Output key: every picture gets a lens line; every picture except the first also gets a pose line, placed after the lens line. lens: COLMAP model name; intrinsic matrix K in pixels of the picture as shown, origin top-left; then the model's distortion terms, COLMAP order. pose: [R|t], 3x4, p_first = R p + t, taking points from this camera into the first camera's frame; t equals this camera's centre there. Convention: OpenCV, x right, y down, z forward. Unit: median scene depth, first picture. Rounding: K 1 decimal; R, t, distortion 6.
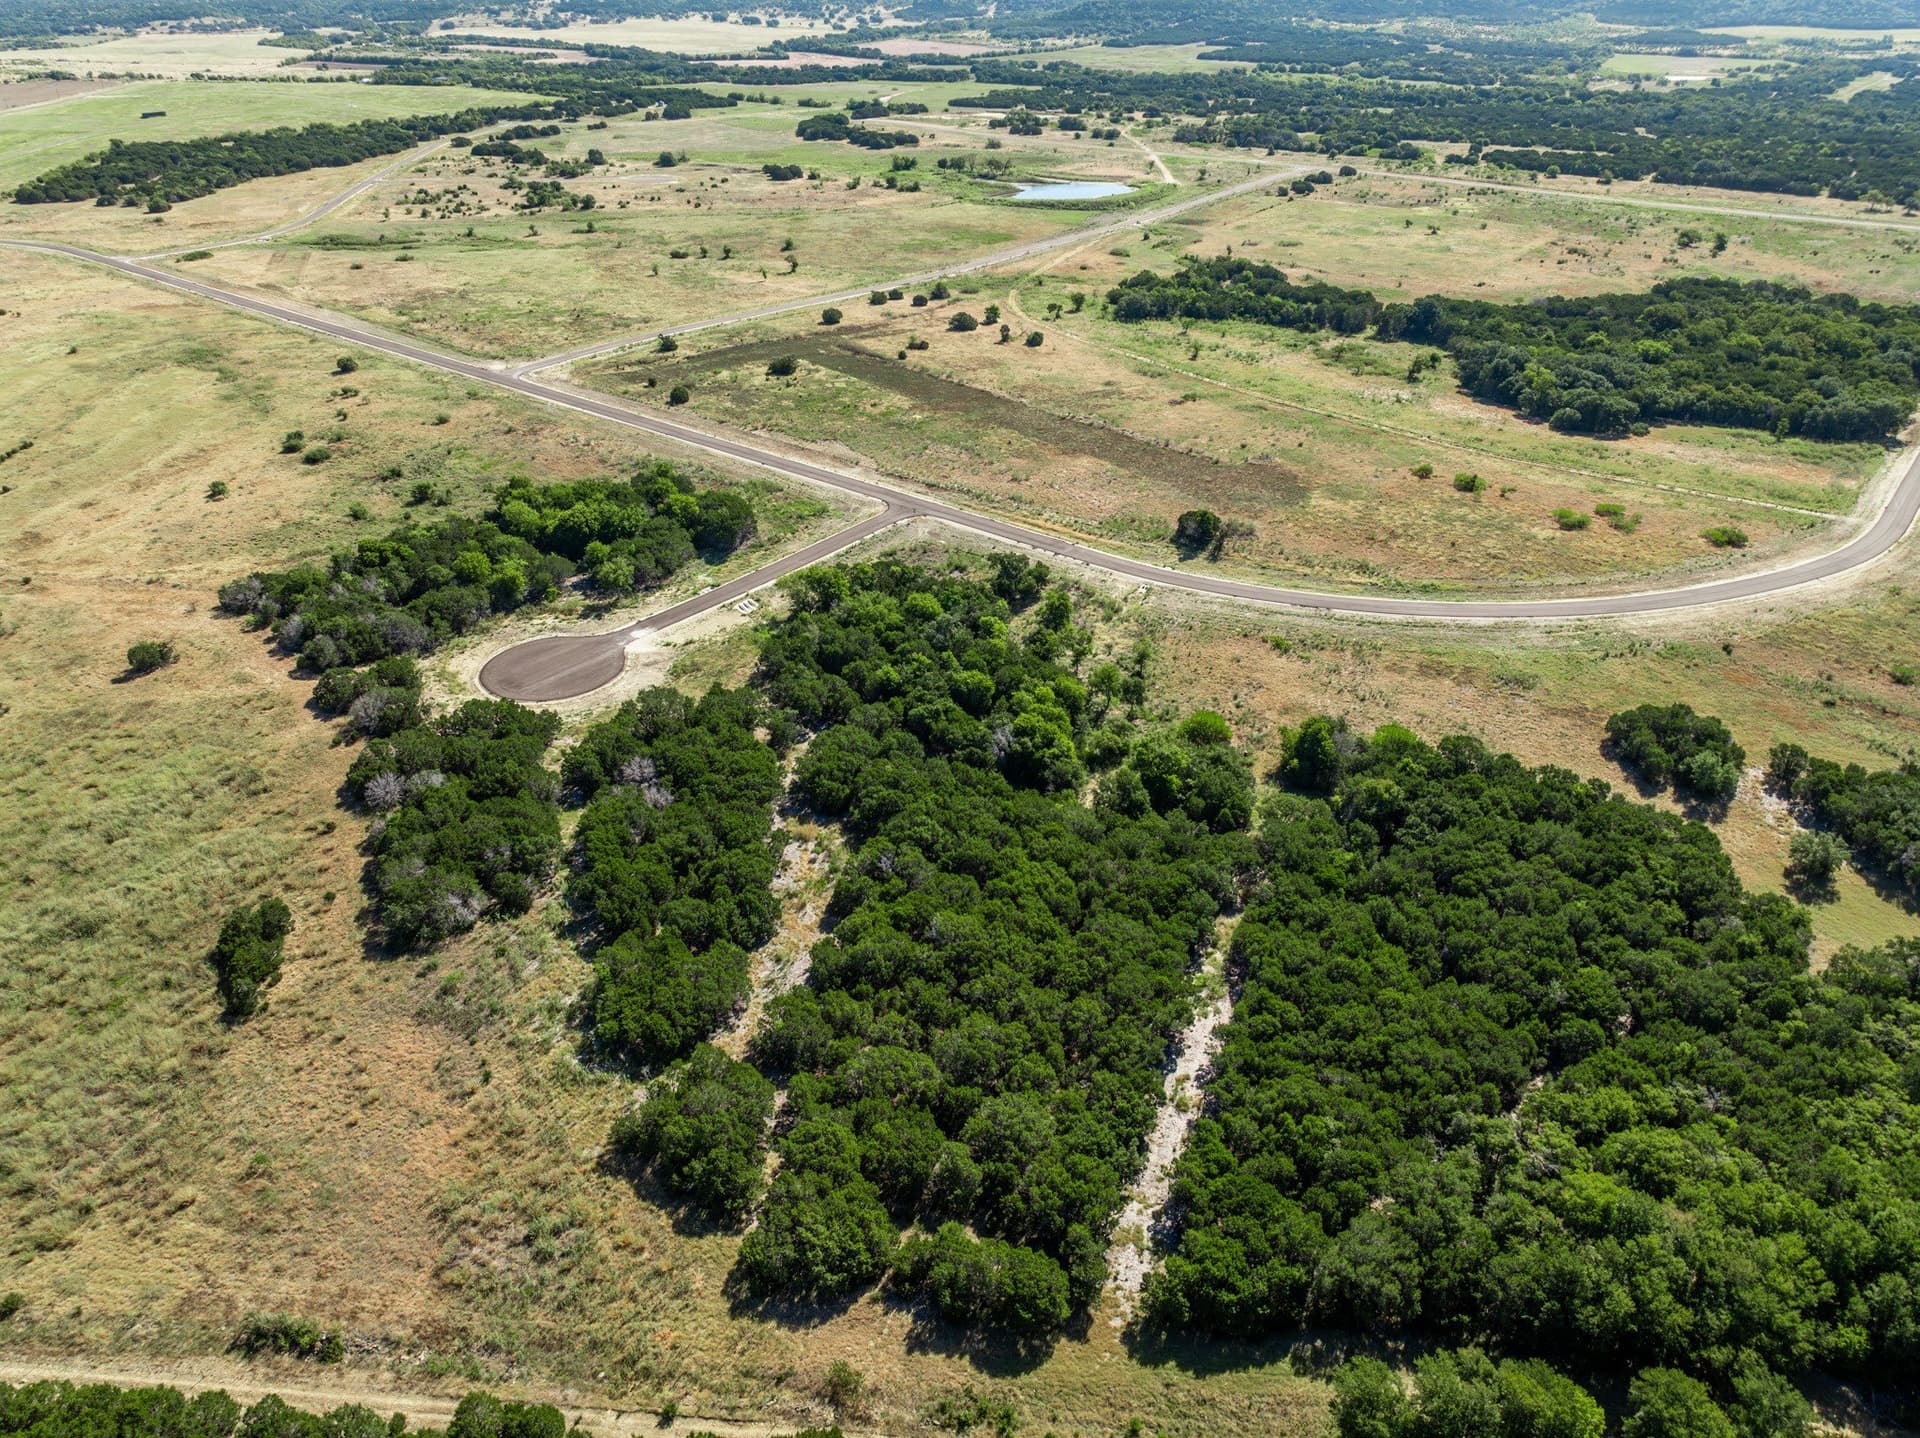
lens RADIAL K [[1327.9, 0, 960.0], [0, 1327.9, 719.0], [0, 0, 1]] dist [-0.023936, 0.013398]
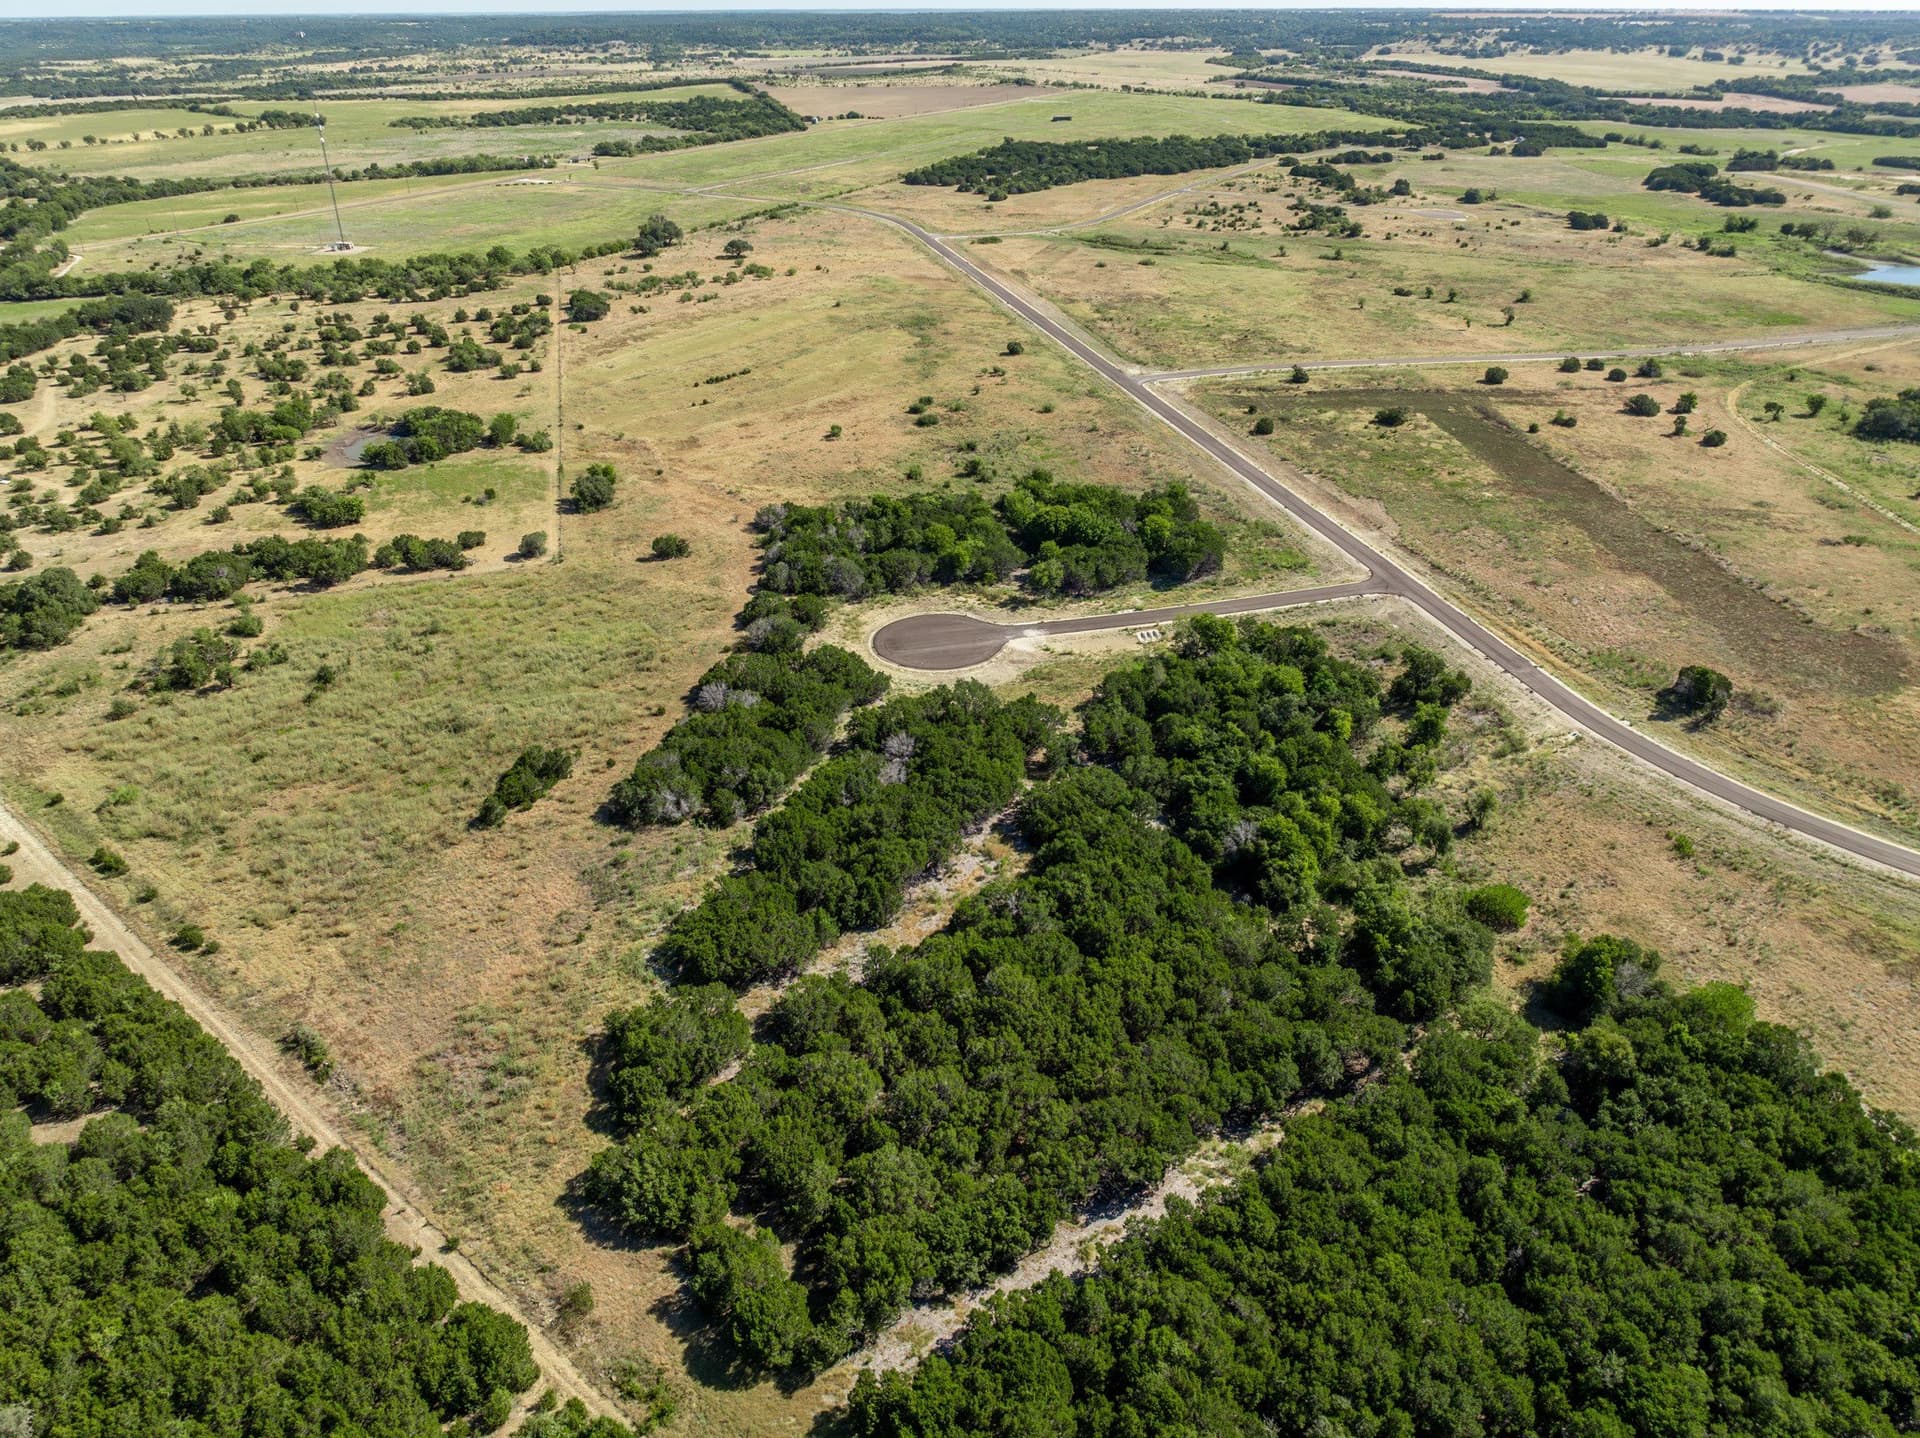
lens RADIAL K [[1327.9, 0, 960.0], [0, 1327.9, 719.0], [0, 0, 1]] dist [-0.023936, 0.013398]
pose [[0.808823, 0.285408, -0.514147, 0.171213], [-0.293559, 0.953553, 0.067519, -0.034420], [0.509537, 0.096321, 0.855041, 0.055141]]
